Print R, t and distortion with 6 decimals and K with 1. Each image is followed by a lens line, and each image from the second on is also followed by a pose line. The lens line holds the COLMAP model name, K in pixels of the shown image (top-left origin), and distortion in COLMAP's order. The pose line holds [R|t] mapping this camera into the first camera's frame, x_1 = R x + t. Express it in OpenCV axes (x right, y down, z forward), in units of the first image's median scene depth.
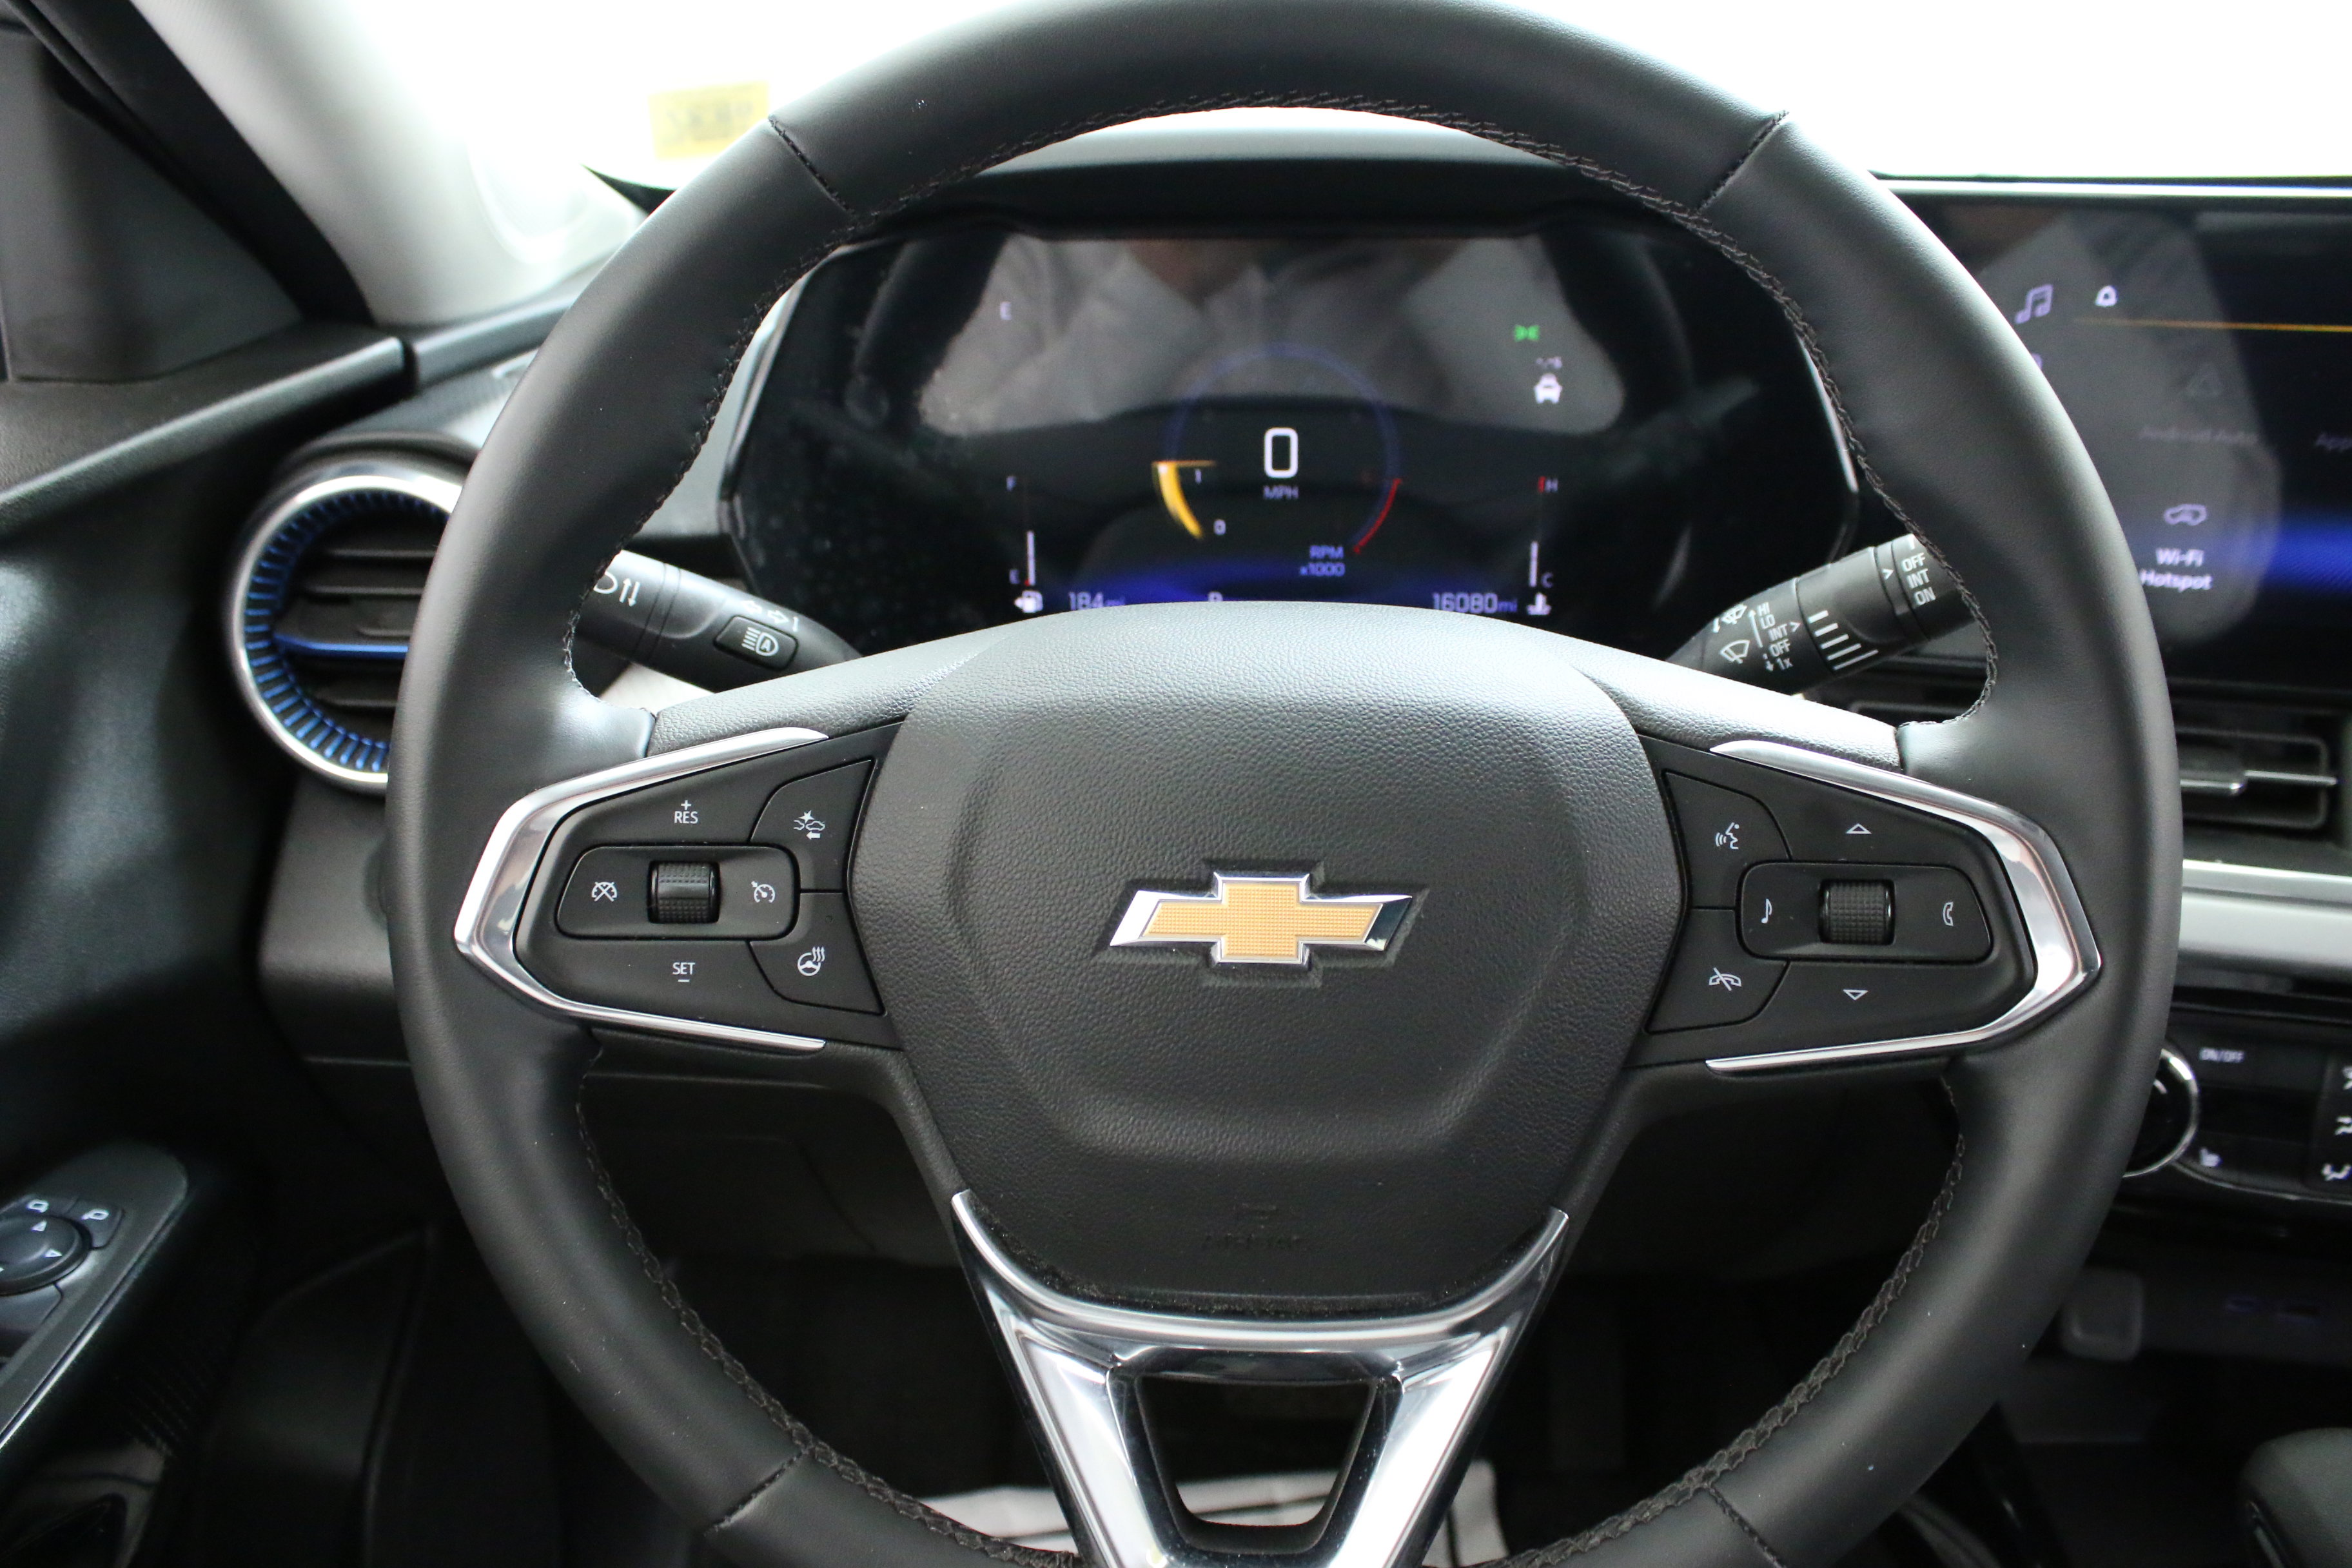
lens RADIAL K [[1940.3, 0, 1176.0], [0, 1940.3, 784.0], [0, 0, 1]] dist [-0.170228, 0.141609]
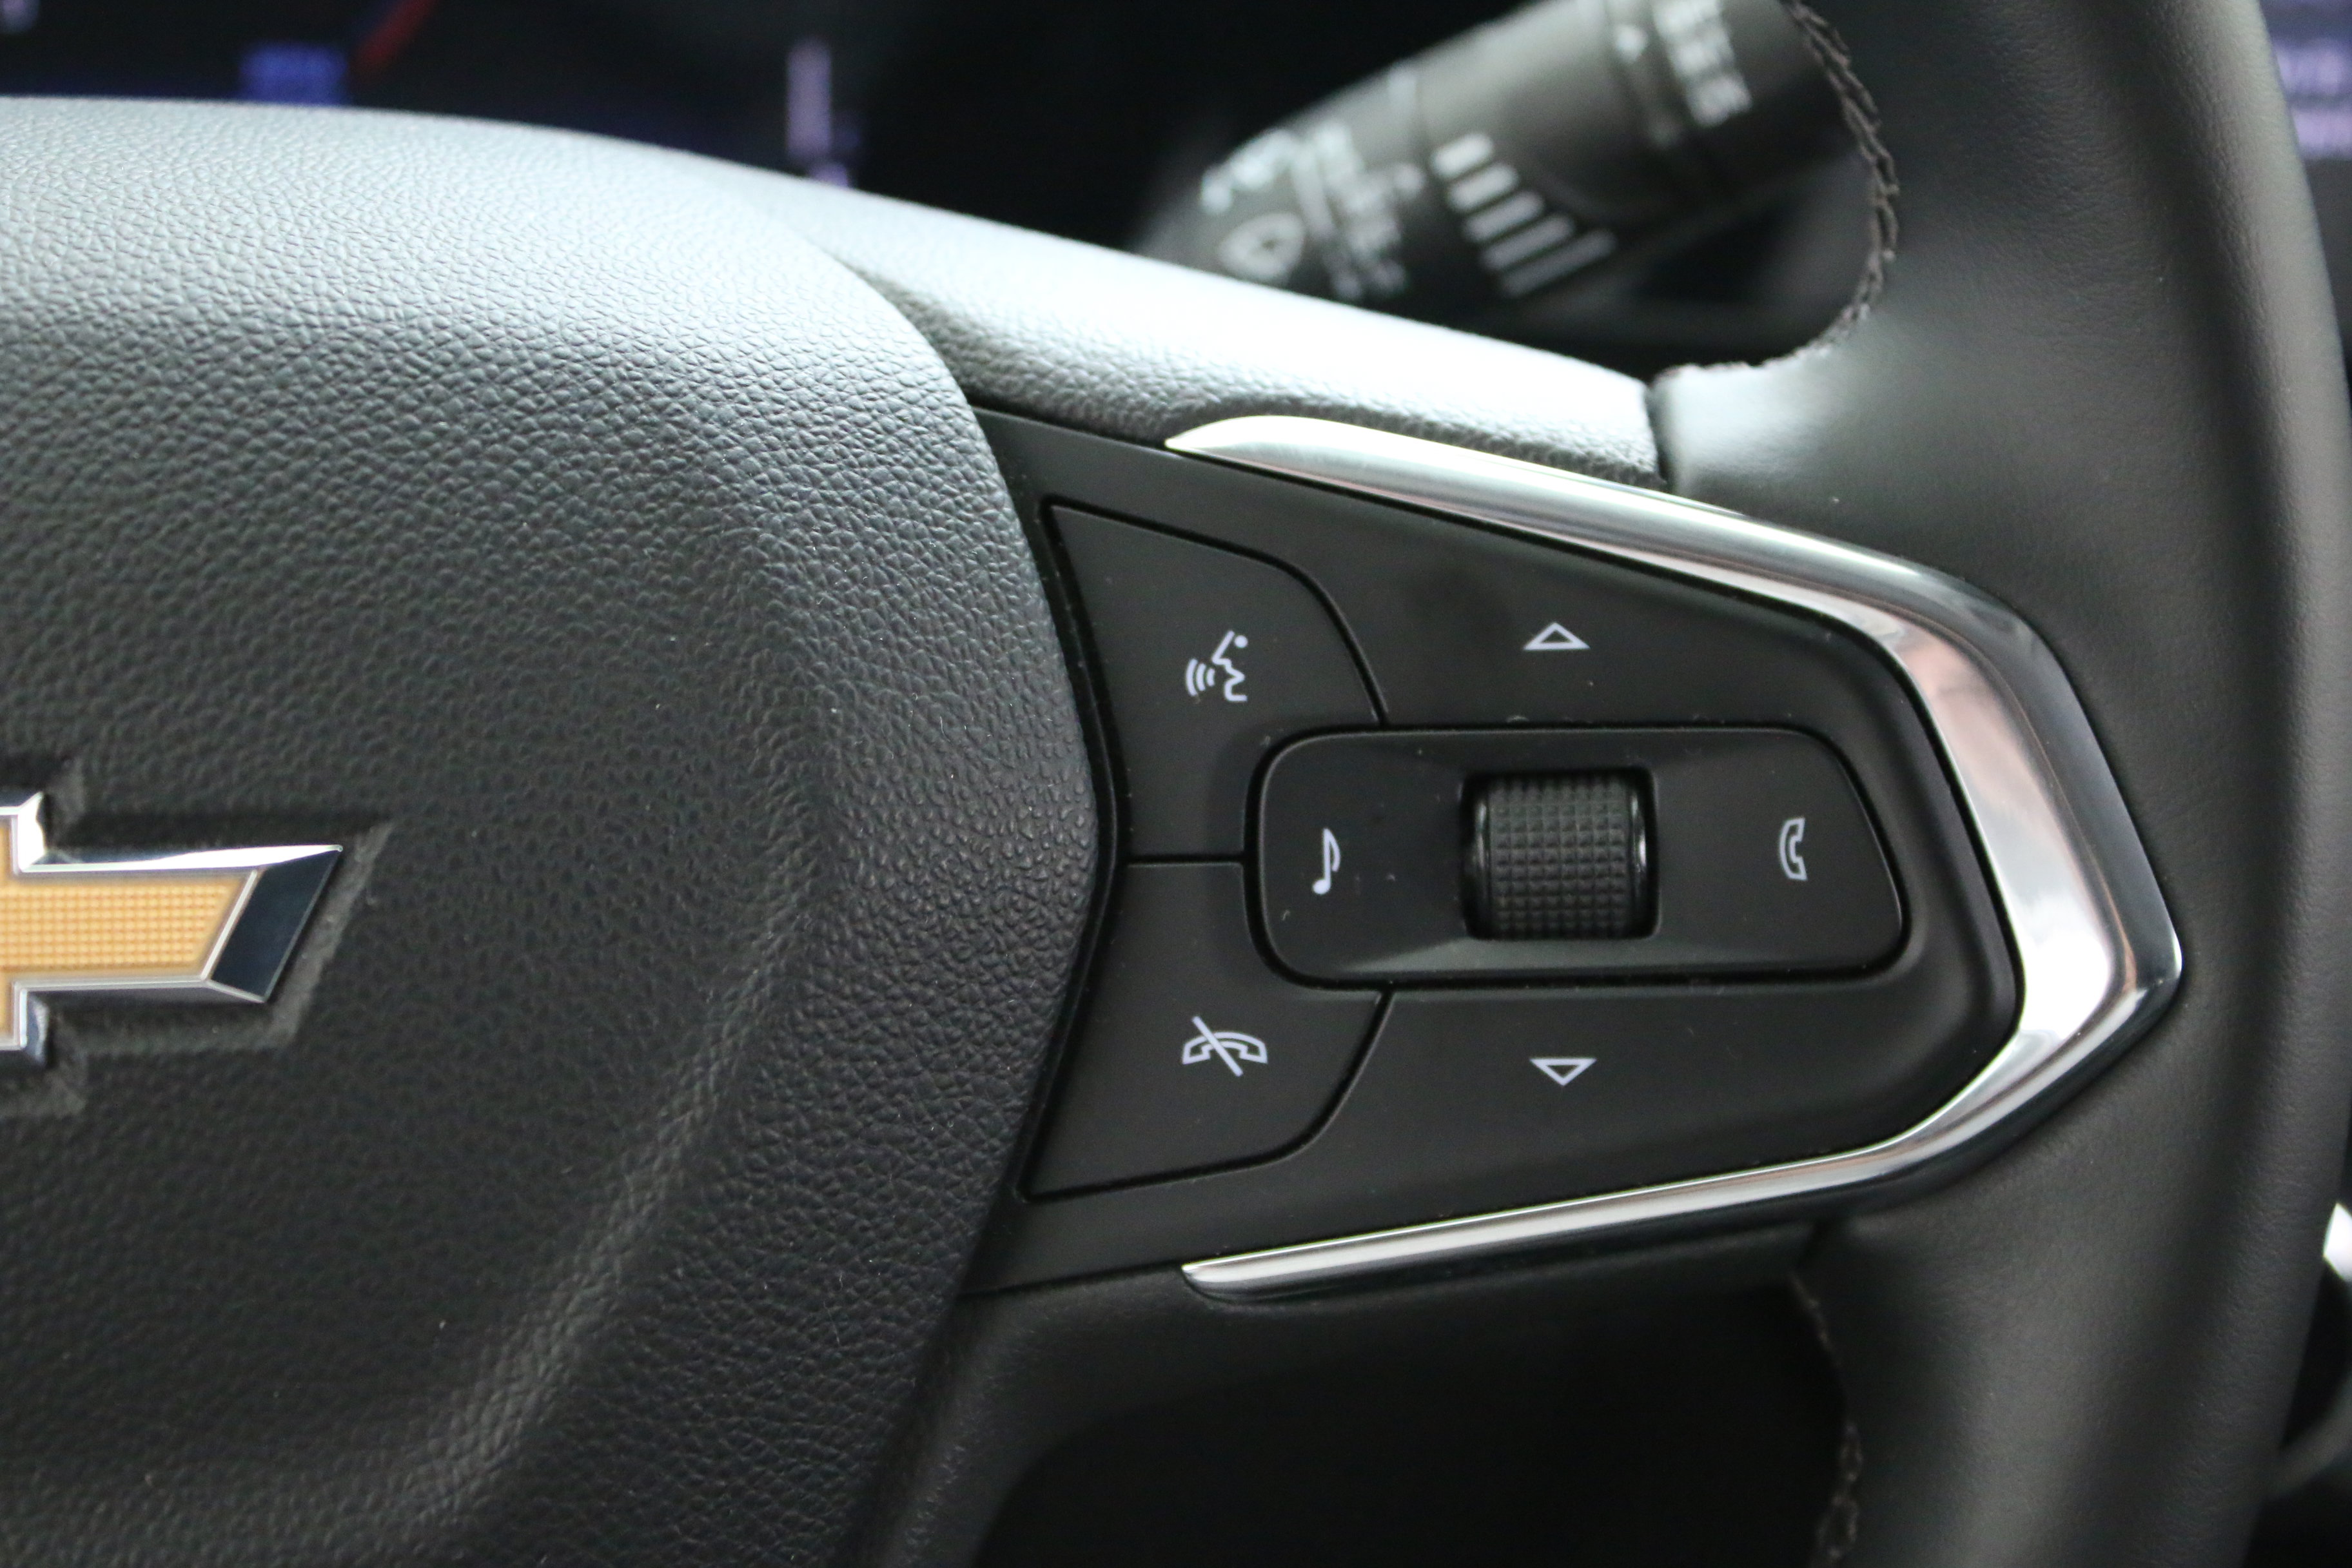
lens RADIAL K [[4067.0, 0, 1176.0], [0, 4067.0, 784.0], [0, 0, 1]] dist [0.008205, 0.005523]
pose [[0.972476, -0.034212, 0.230476, 0.094893], [0.032195, 0.999403, 0.012505, 0.040182], [-0.230767, -0.004741, 0.972998, 0.221604]]
